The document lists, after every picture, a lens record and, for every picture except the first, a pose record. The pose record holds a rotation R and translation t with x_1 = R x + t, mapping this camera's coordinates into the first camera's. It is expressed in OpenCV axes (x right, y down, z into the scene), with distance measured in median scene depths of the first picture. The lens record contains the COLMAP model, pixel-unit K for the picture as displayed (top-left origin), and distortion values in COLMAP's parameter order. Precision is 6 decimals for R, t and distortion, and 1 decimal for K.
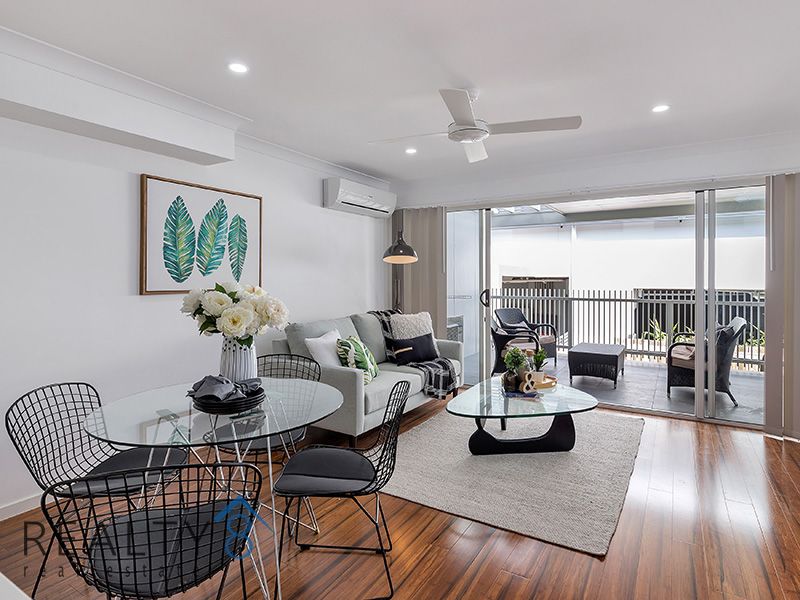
lens RADIAL K [[416.8, 0, 392.3], [0, 416.8, 283.5], [0, 0, 1]] dist [0.003994, -0.001780]
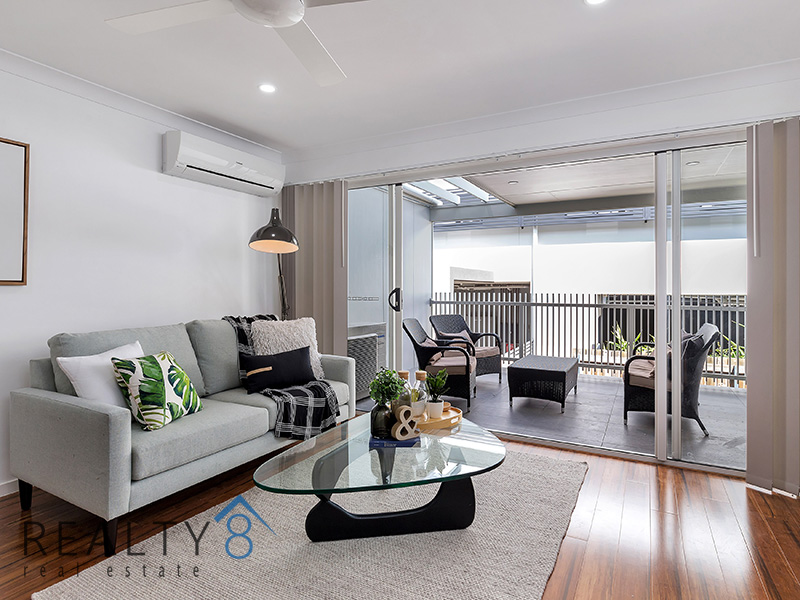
lens RADIAL K [[434.2, 0, 385.1], [0, 434.2, 287.9], [0, 0, 1]] dist [-0.001732, 0.001458]
pose [[0.998335, 0.002683, 0.057614, 0.168556], [-0.002249, 0.999969, -0.007596, 0.020620], [-0.057633, 0.007454, 0.998310, 0.214447]]
